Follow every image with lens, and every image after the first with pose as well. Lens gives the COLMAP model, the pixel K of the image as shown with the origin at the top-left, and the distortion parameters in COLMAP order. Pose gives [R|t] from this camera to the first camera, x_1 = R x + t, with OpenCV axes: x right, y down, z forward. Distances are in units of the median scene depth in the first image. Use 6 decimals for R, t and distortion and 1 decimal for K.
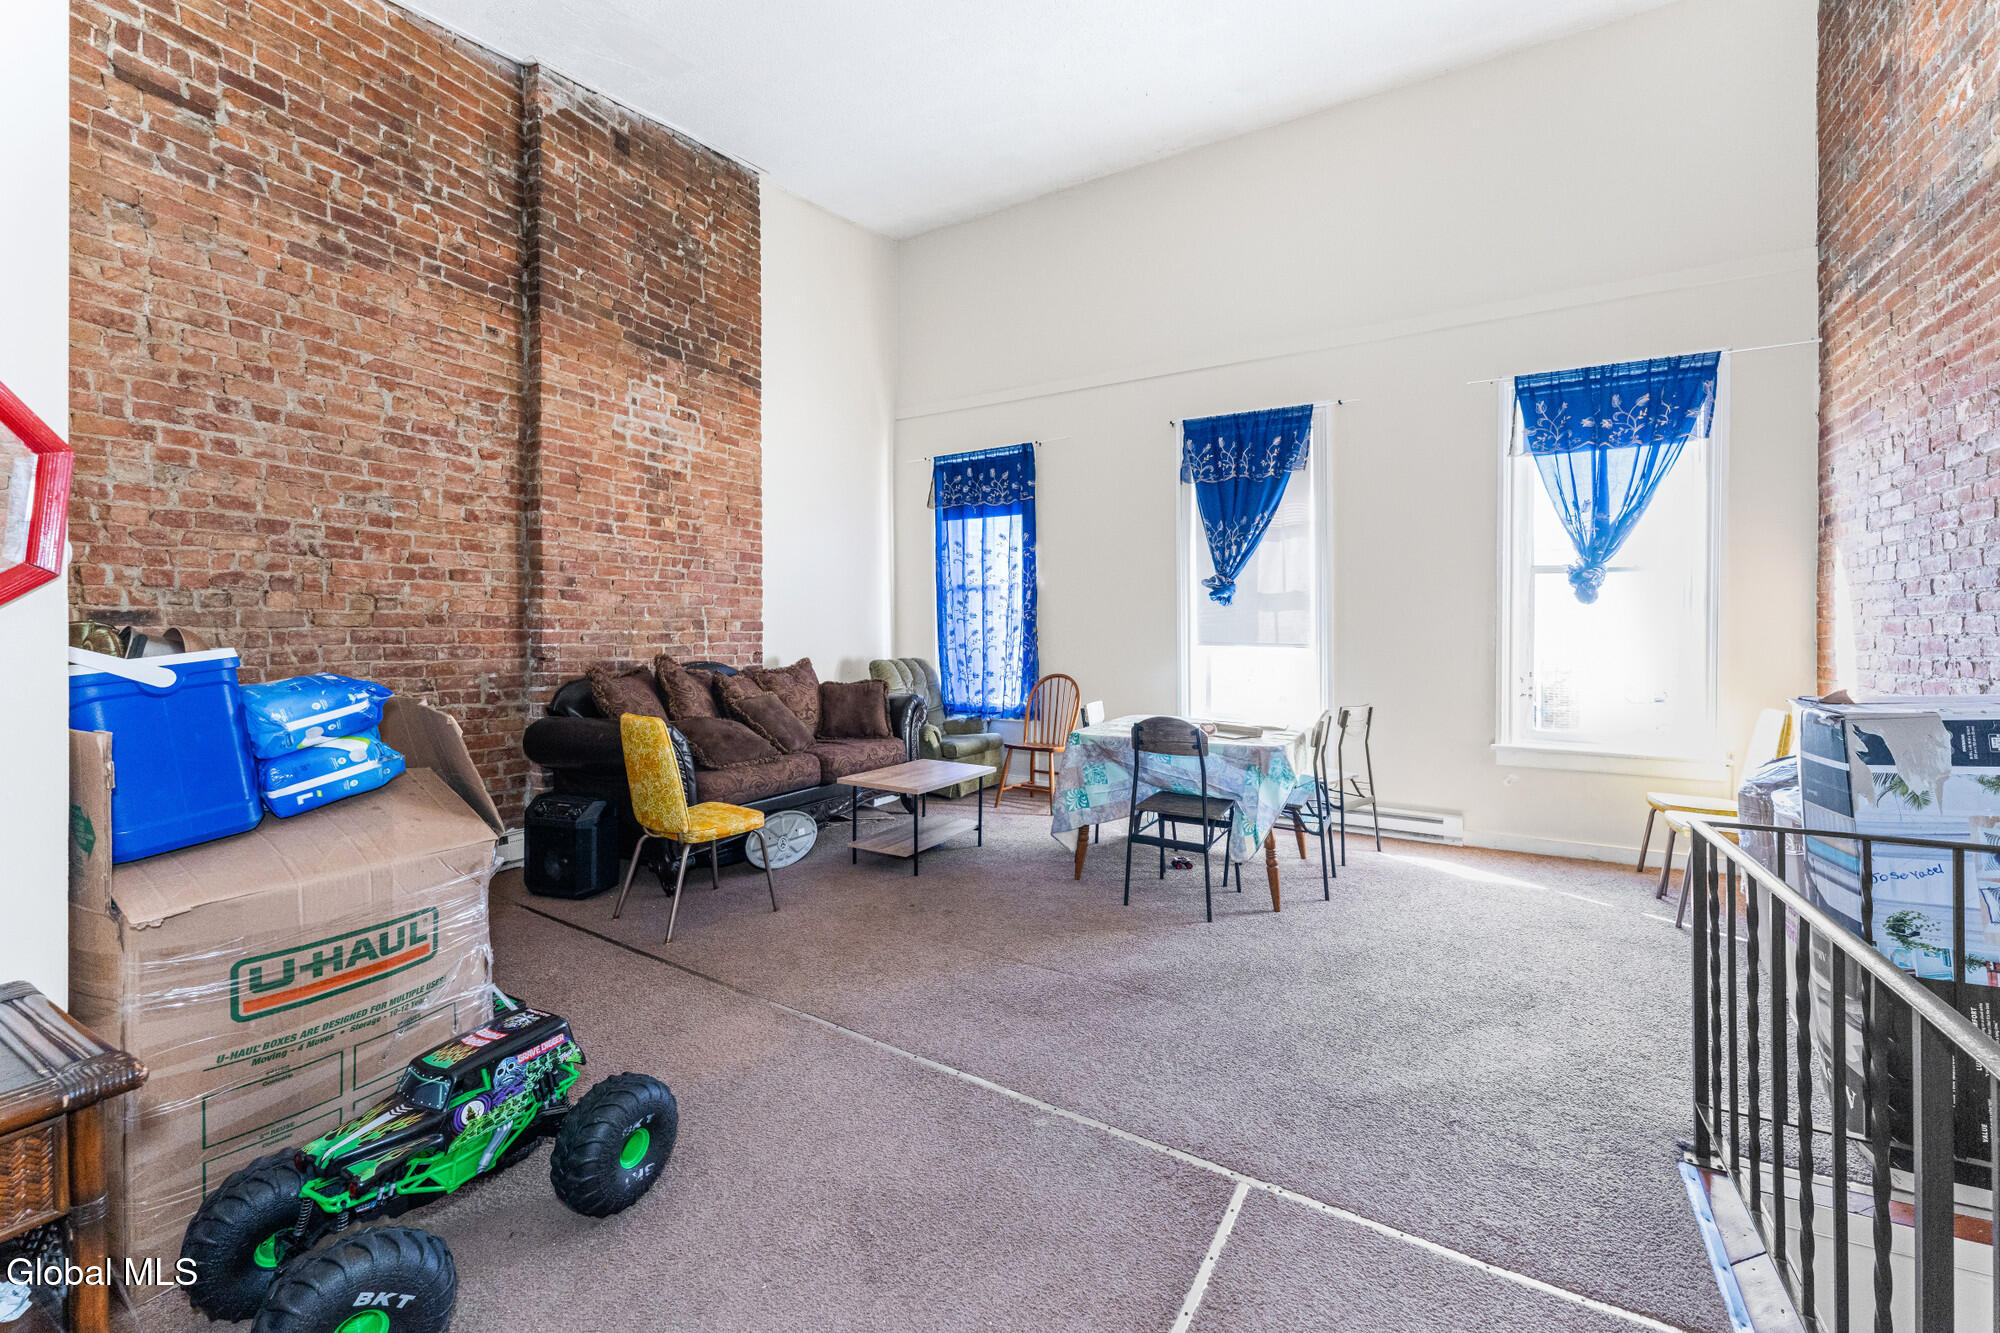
lens RADIAL K [[806.8, 0, 998.6], [0, 806.8, 636.2], [0, 0, 1]] dist [0.000504, -0.002580]
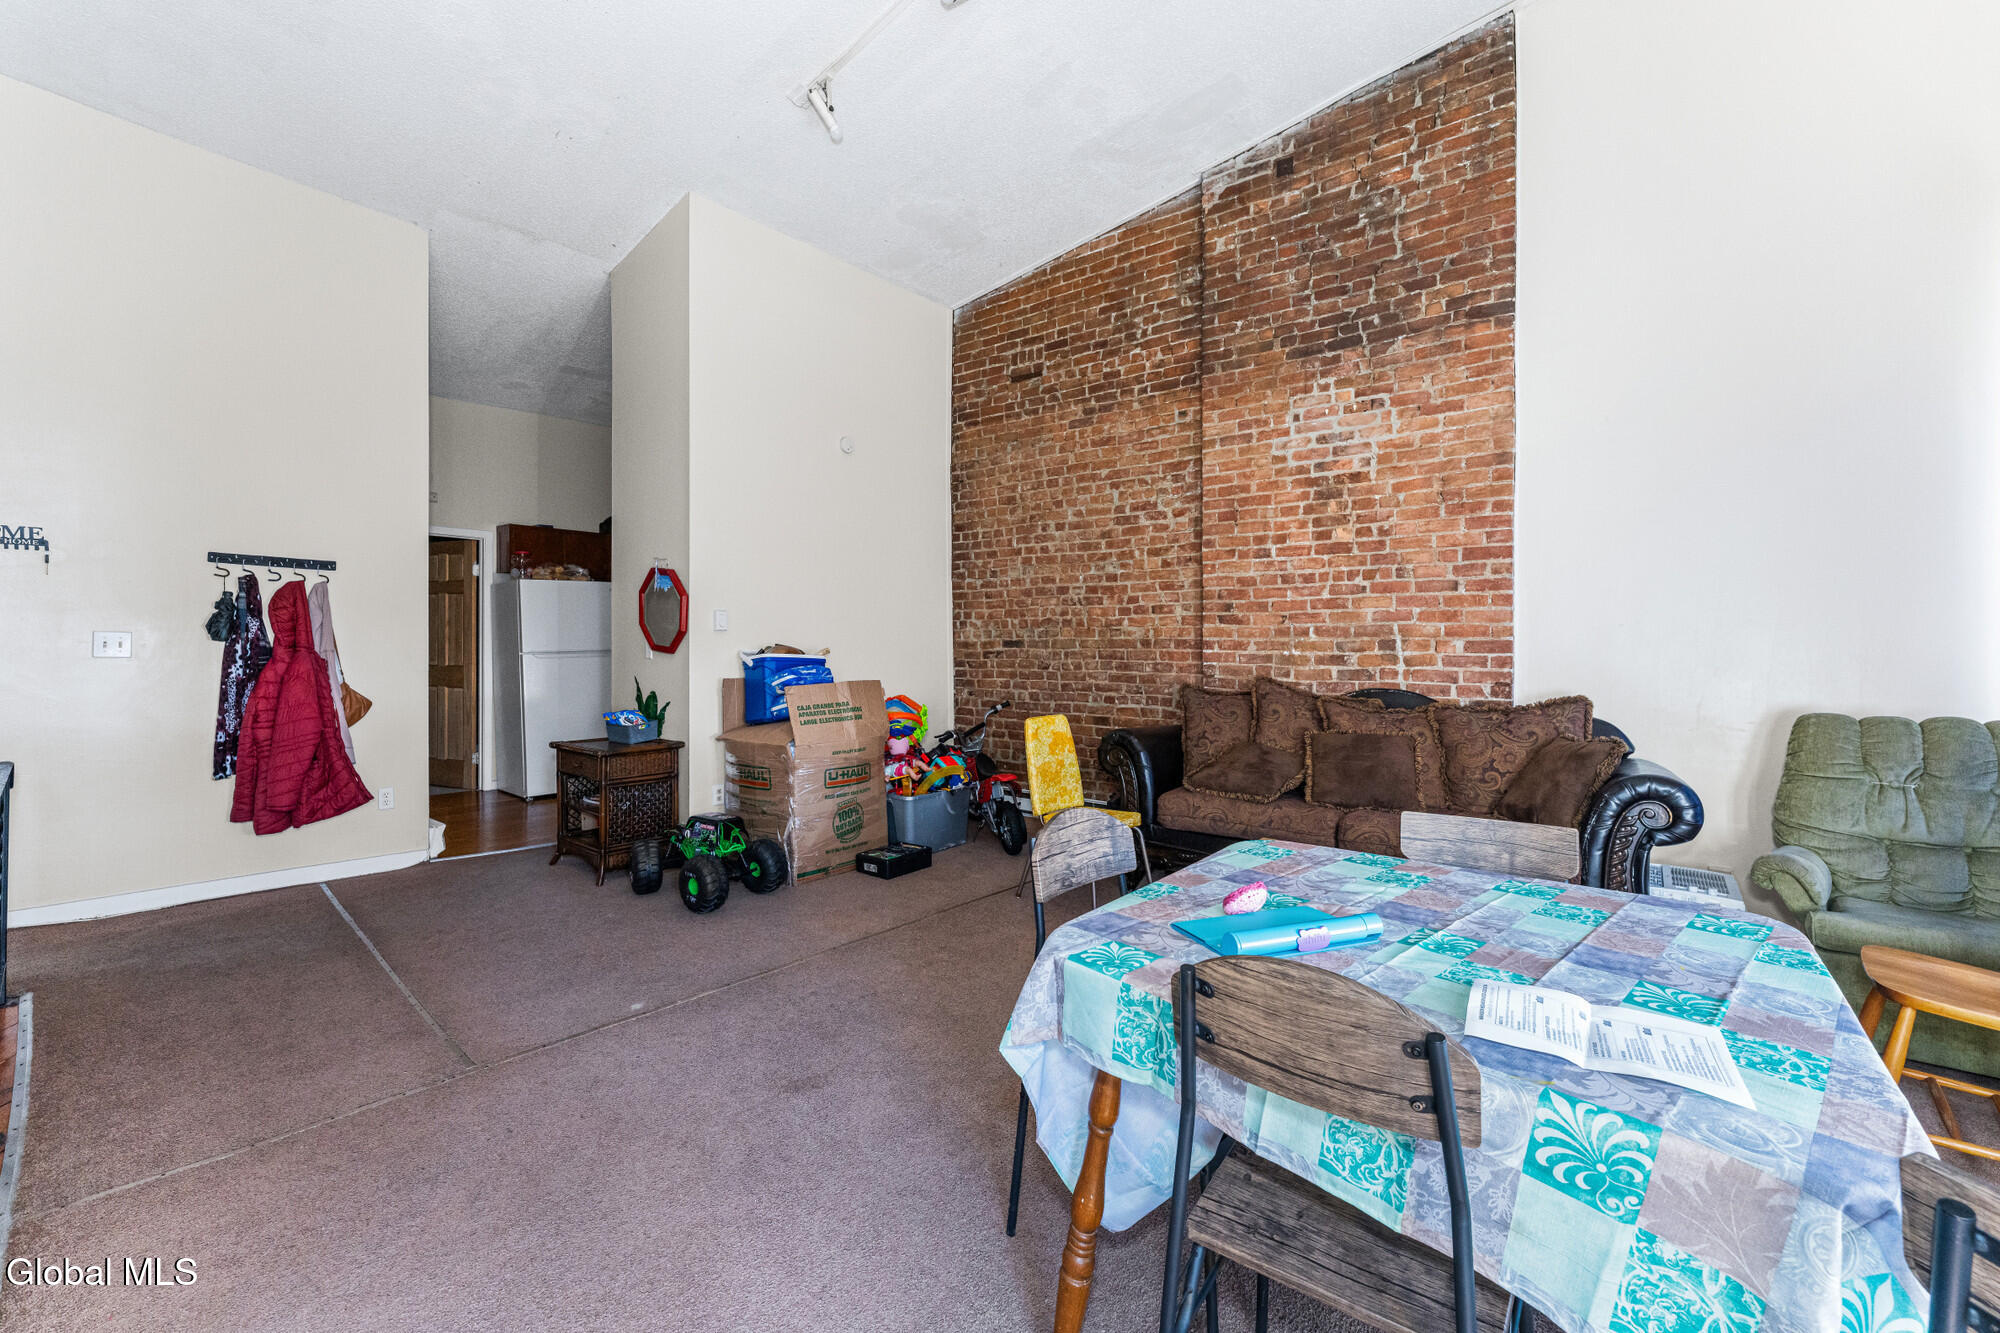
lens RADIAL K [[783.5, 0, 1000.0], [0, 783.5, 666.5], [0, 0, 1]] dist [-0.008943, -0.000039]
pose [[-0.171434, 0.013258, -0.985106, 0.600363], [-0.016249, 0.999735, 0.016283, 0.001843], [0.985062, 0.018798, -0.171173, 0.885466]]
